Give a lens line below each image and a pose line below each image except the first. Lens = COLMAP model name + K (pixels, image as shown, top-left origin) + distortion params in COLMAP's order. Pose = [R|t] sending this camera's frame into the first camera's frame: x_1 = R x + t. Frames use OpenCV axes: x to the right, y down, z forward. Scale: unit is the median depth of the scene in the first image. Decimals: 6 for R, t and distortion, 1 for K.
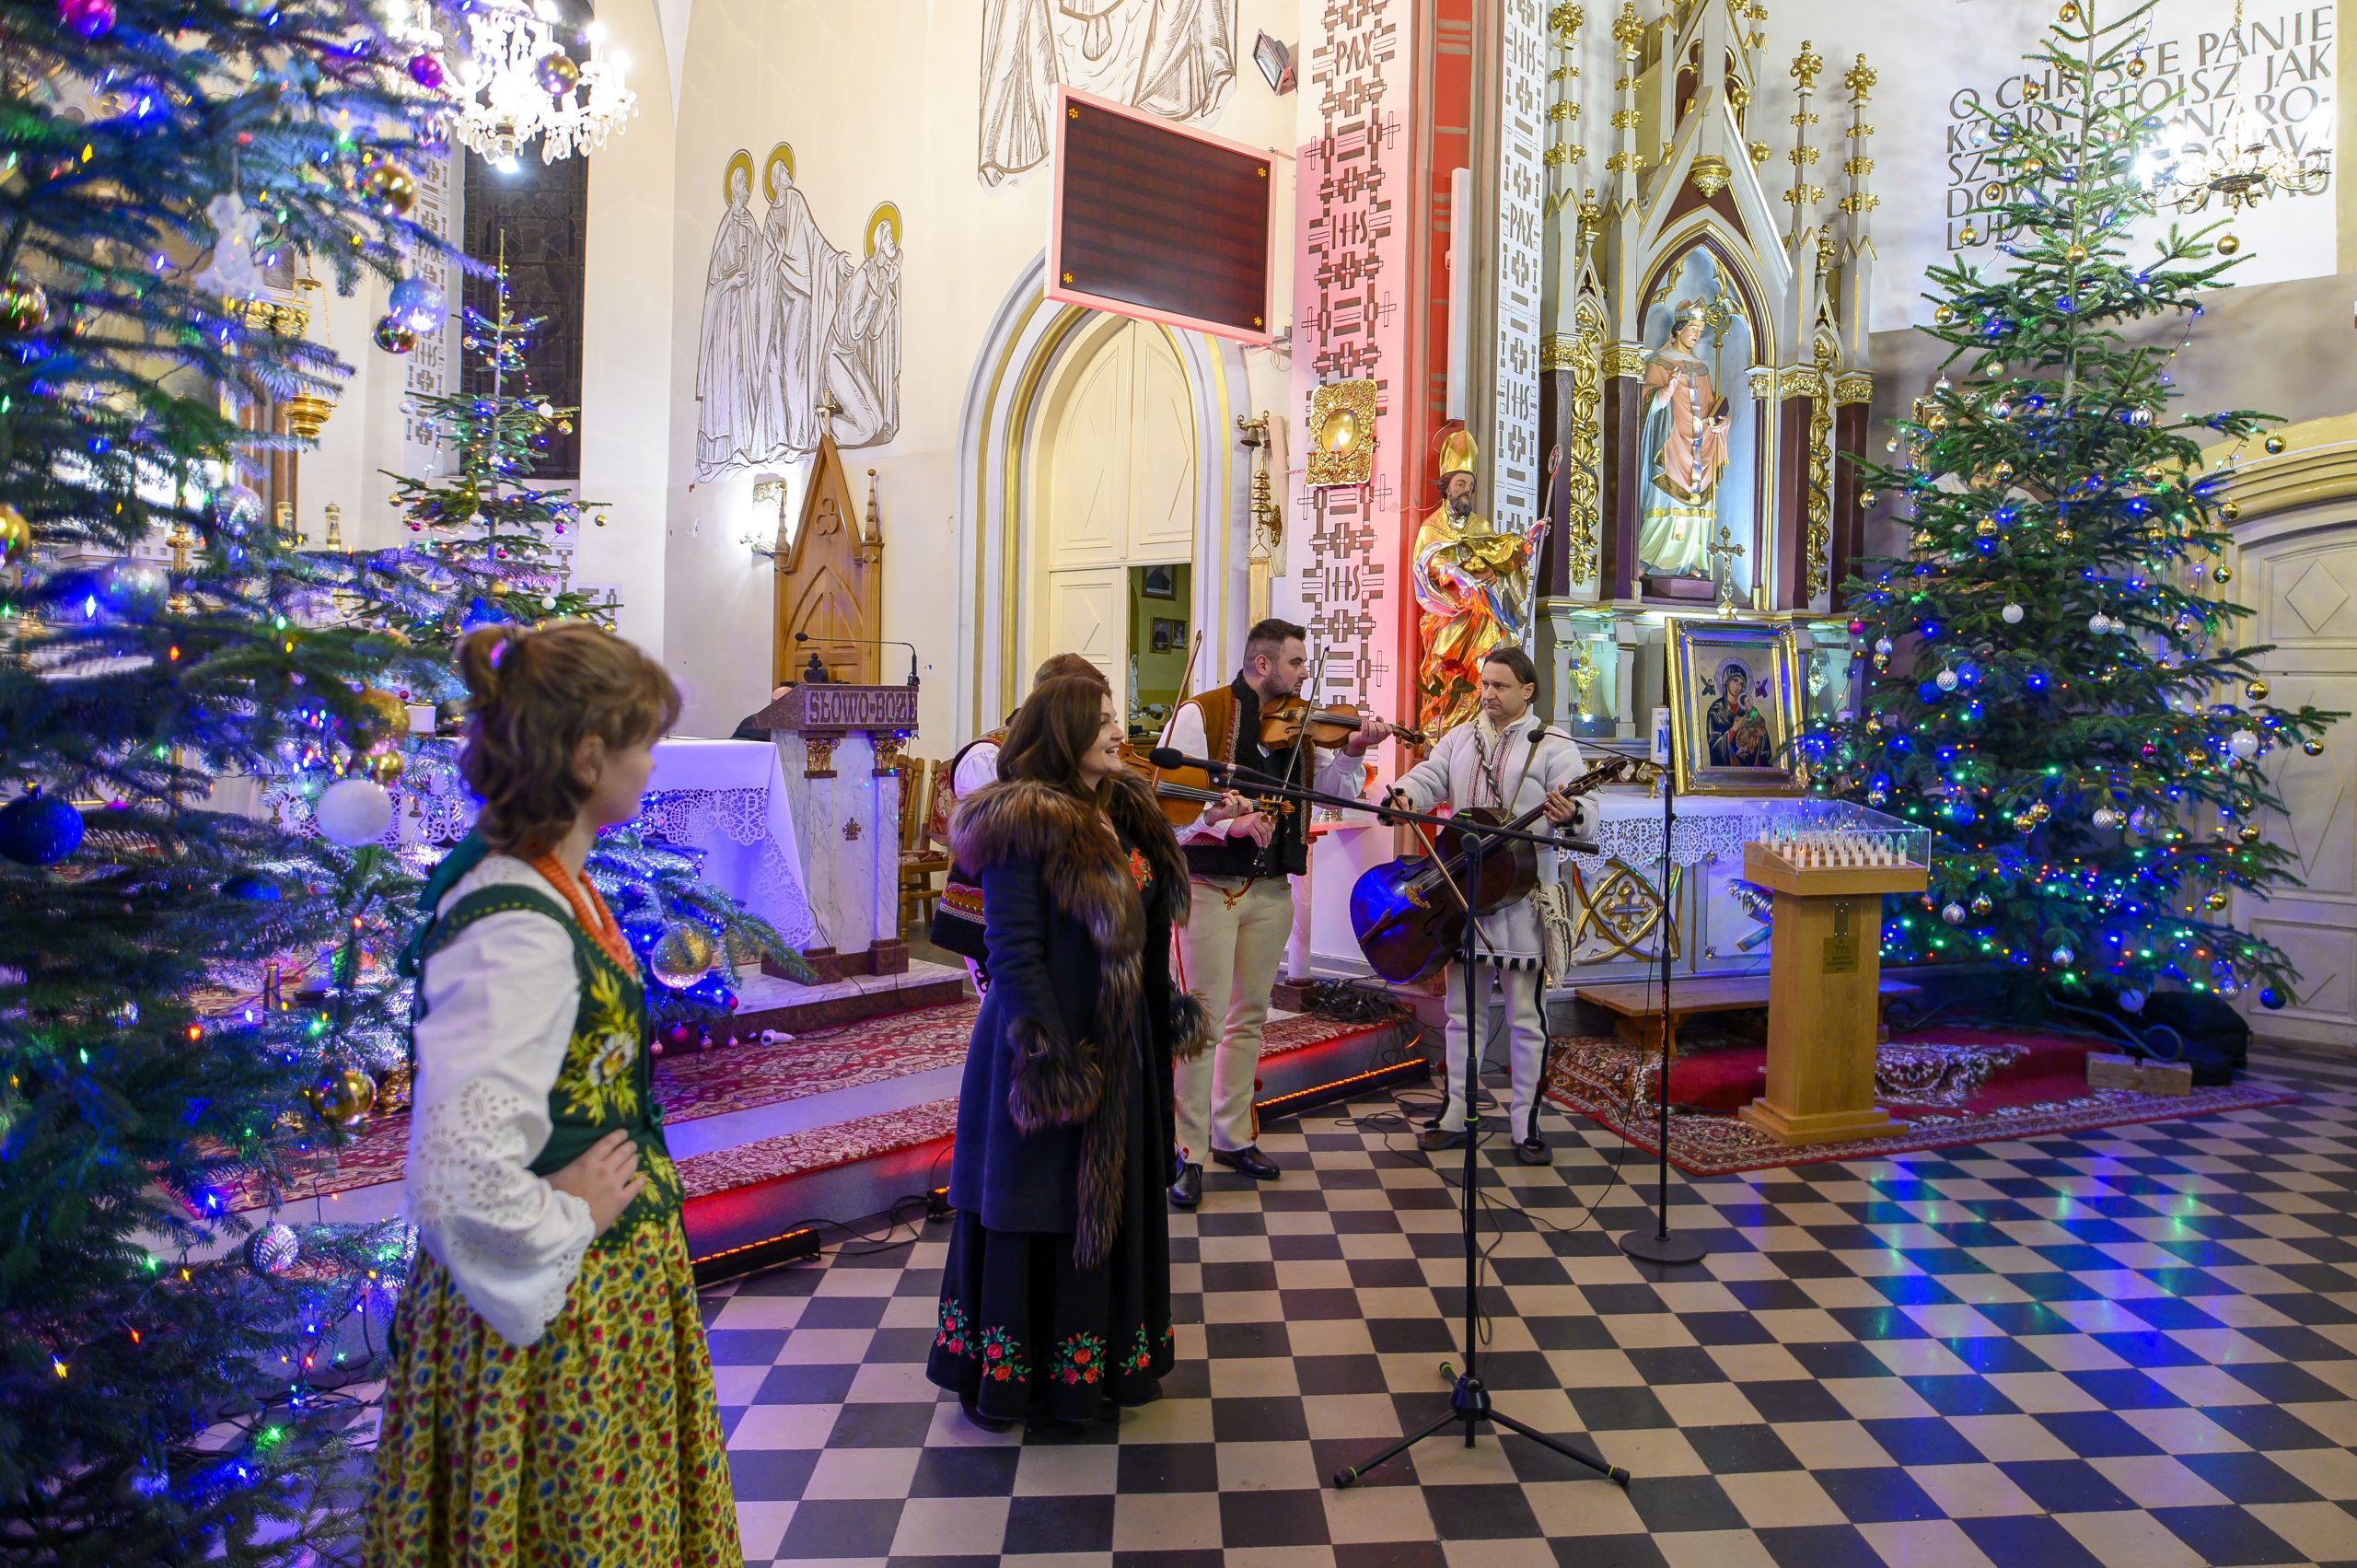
lens RADIAL K [[1492.1, 0, 1298.7], [0, 1492.1, 723.9], [0, 0, 1]] dist [-0.019467, -0.000094]
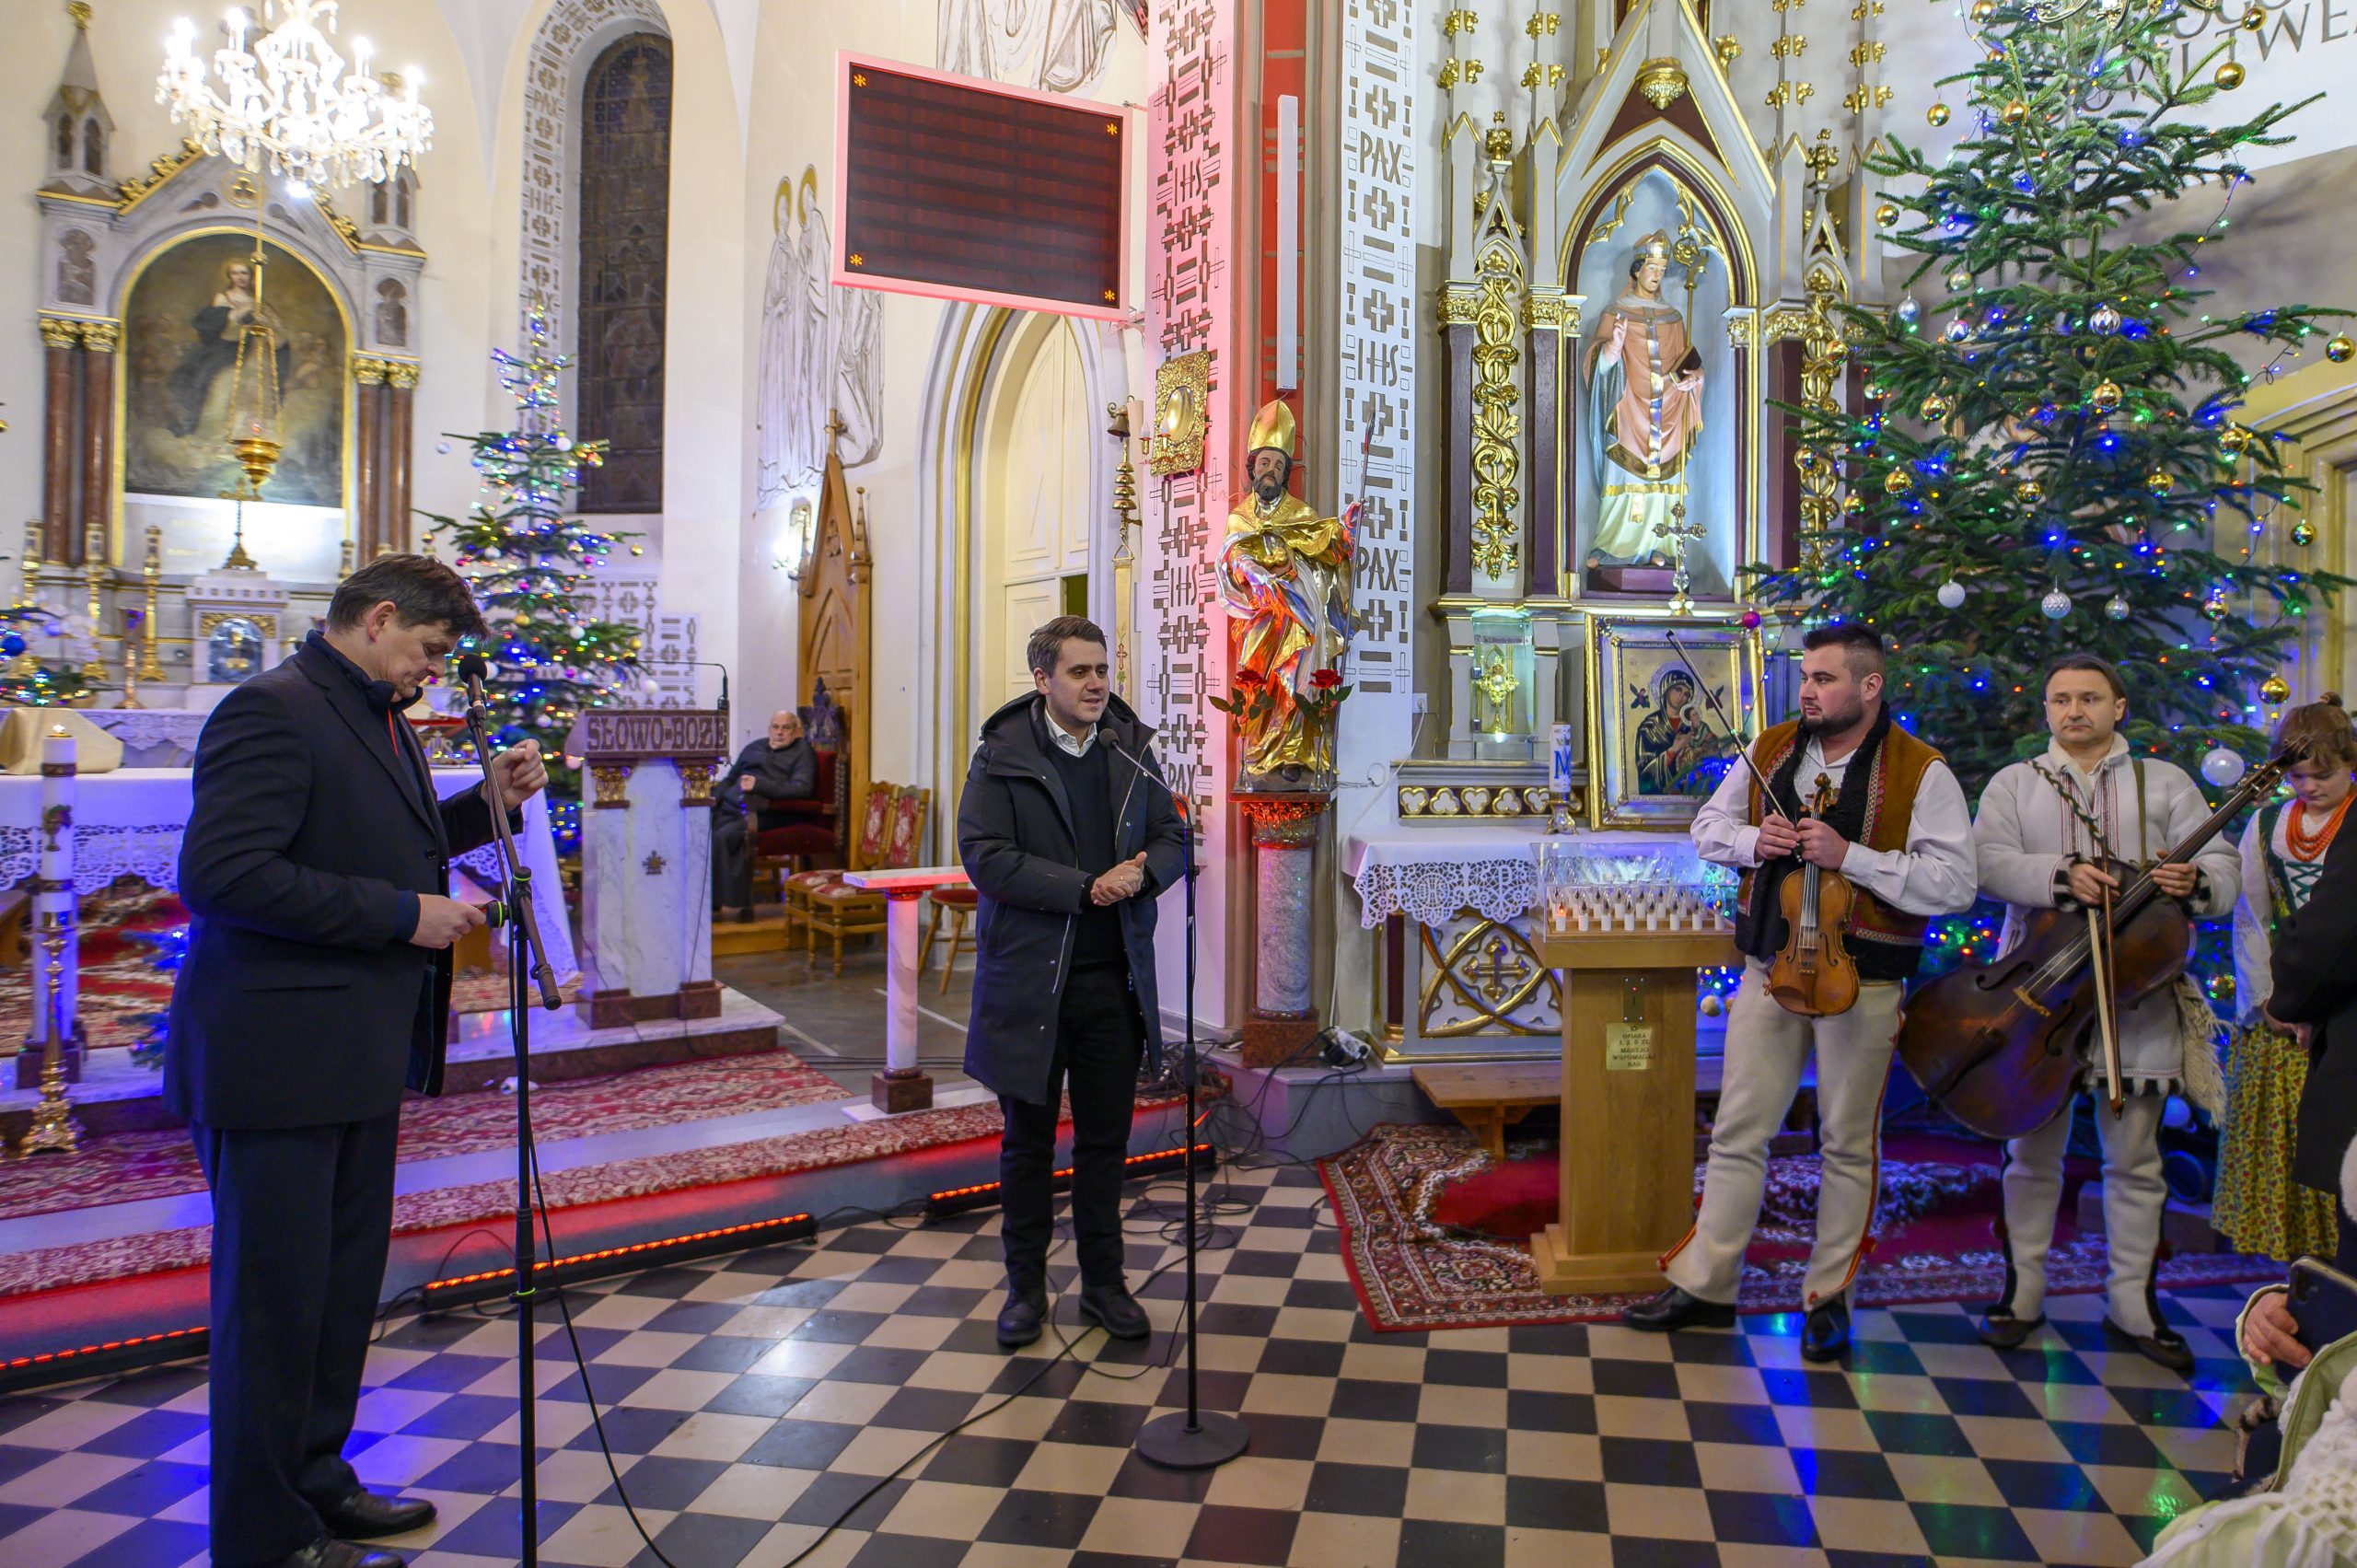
lens RADIAL K [[1492.9, 0, 1313.8], [0, 1492.9, 715.7], [0, 0, 1]] dist [-0.021214, 0.000478]
pose [[0.973575, -0.012347, -0.228034, 0.304042], [0.007992, 0.999768, -0.020015, -0.000167], [0.228228, 0.017663, 0.973447, 0.171697]]
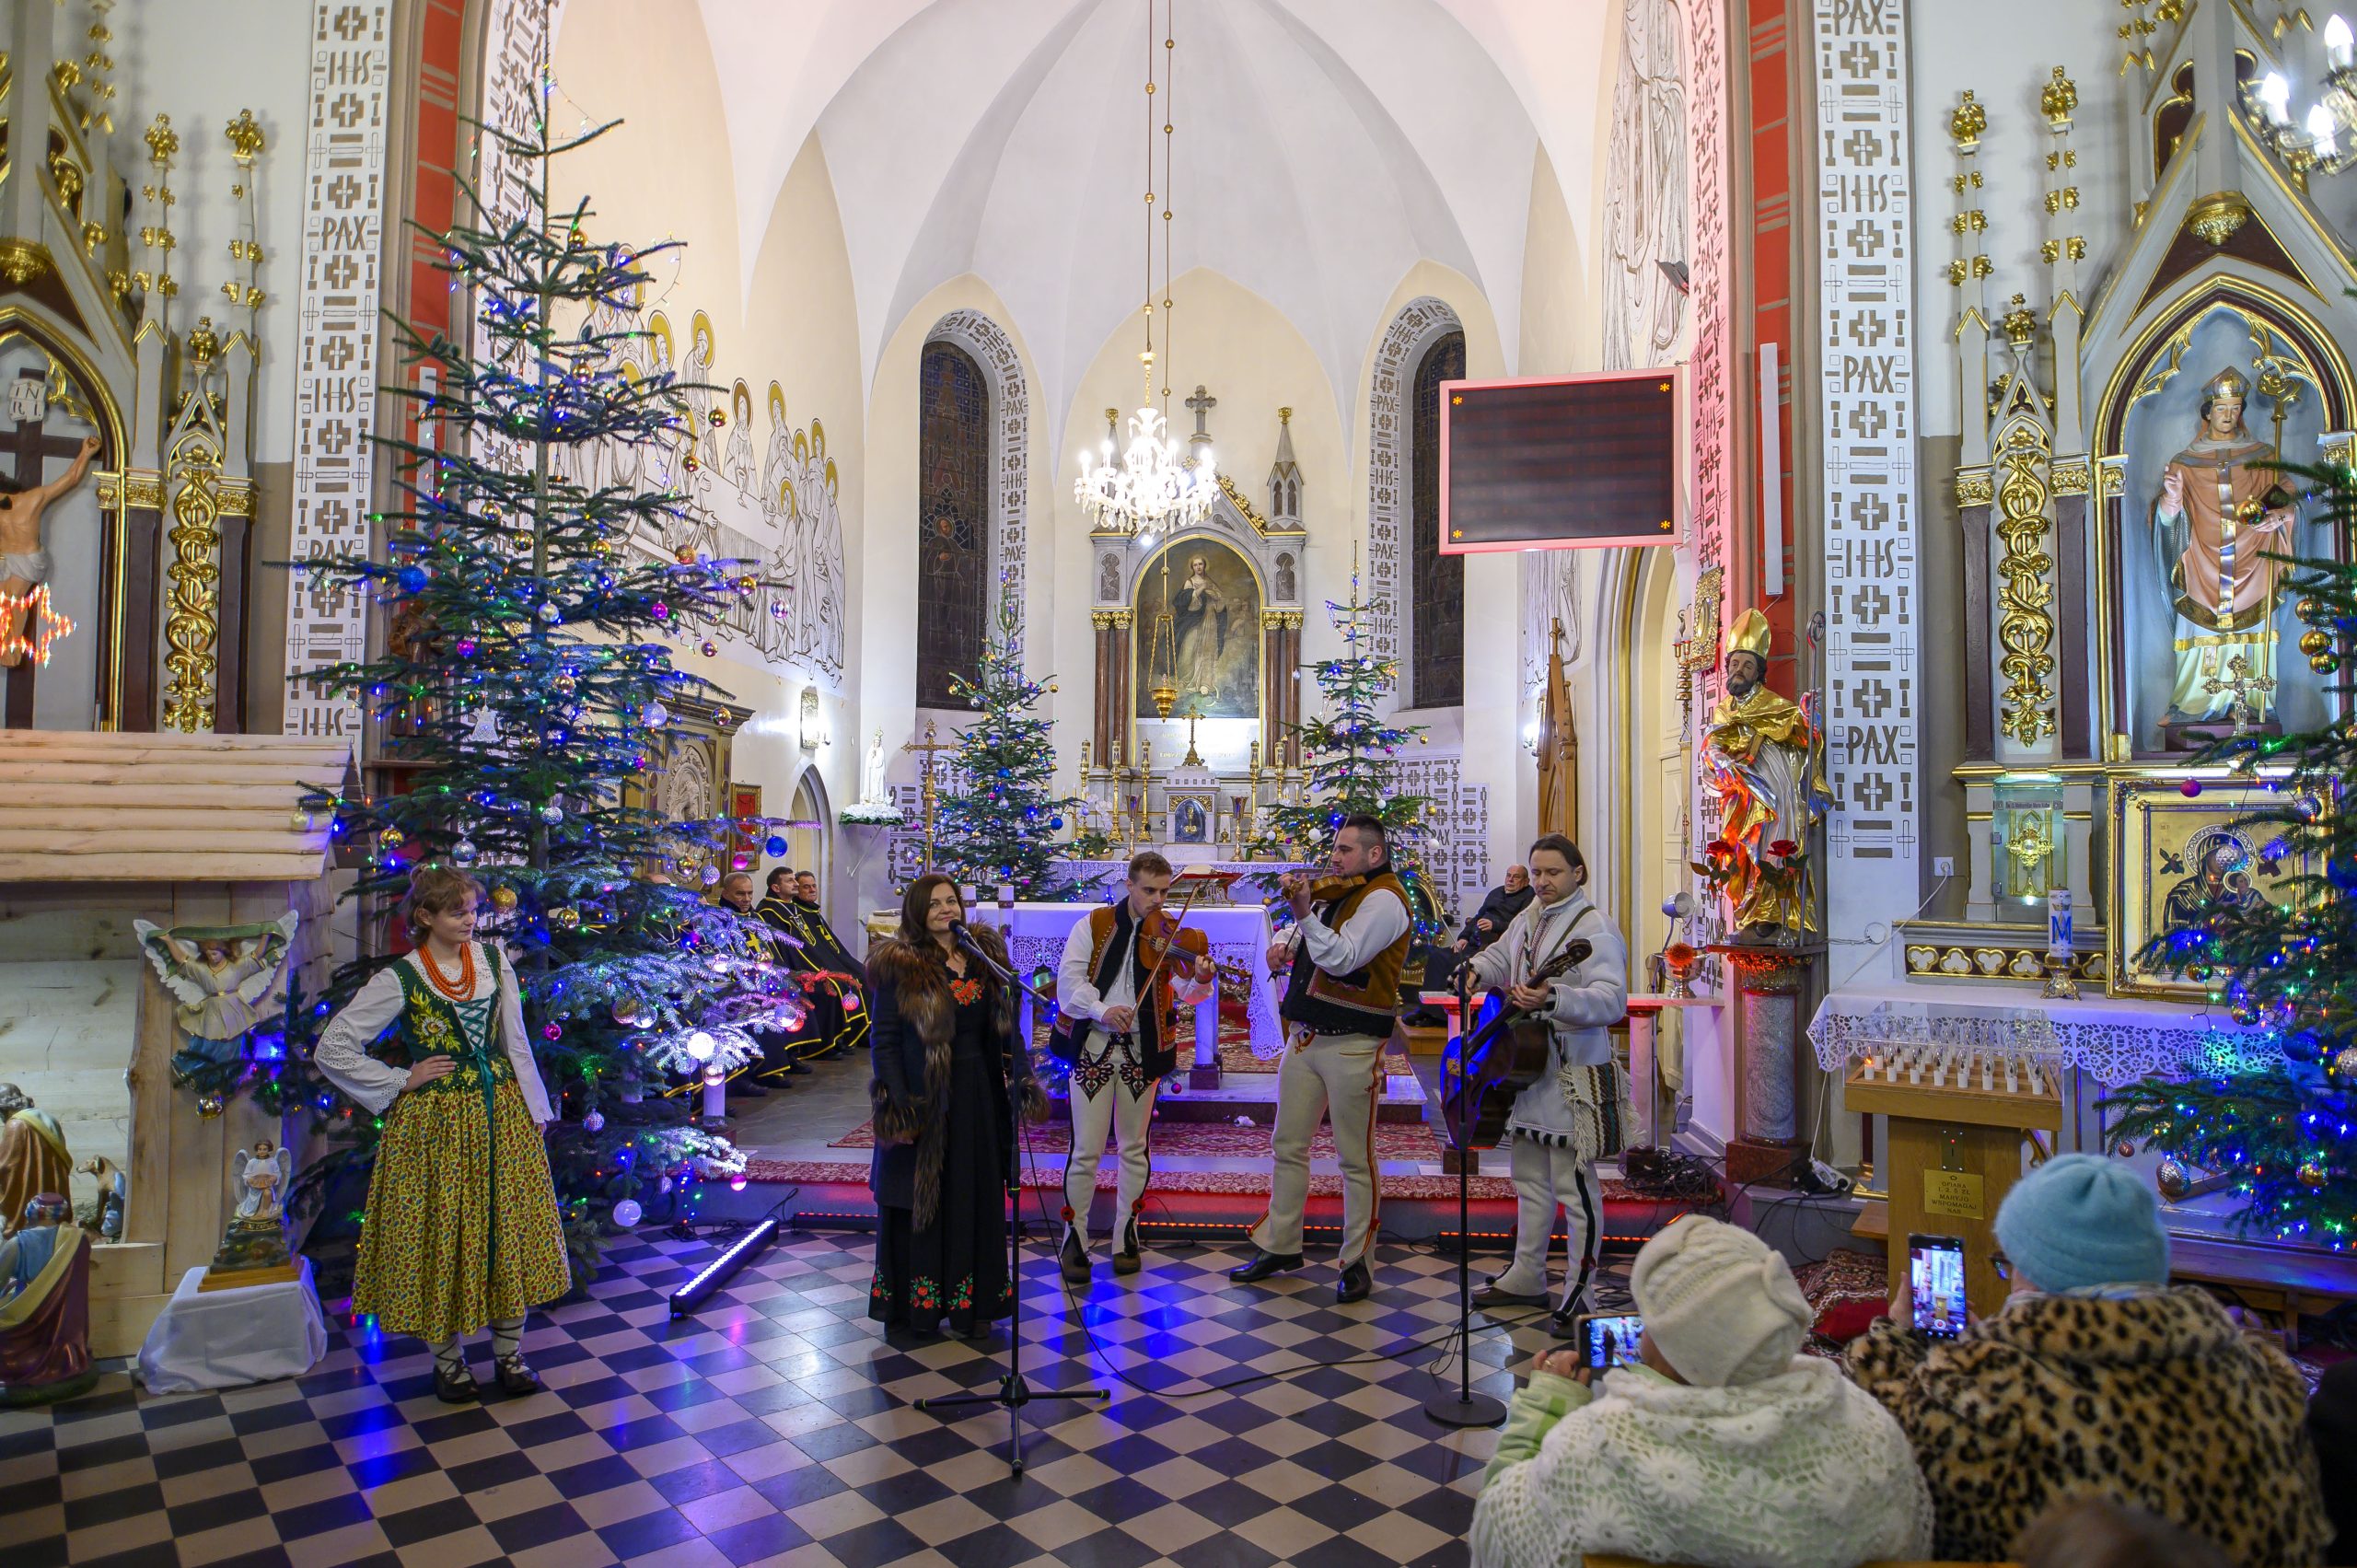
lens RADIAL K [[1394.6, 0, 1202.7], [0, 1394.6, 795.9], [0, 0, 1]] dist [-0.025302, 0.003420]
pose [[0.589038, -0.045694, -0.806812, 0.597641], [-0.007112, 0.998068, -0.061718, -0.012334], [0.808074, 0.042092, 0.587575, 0.159901]]
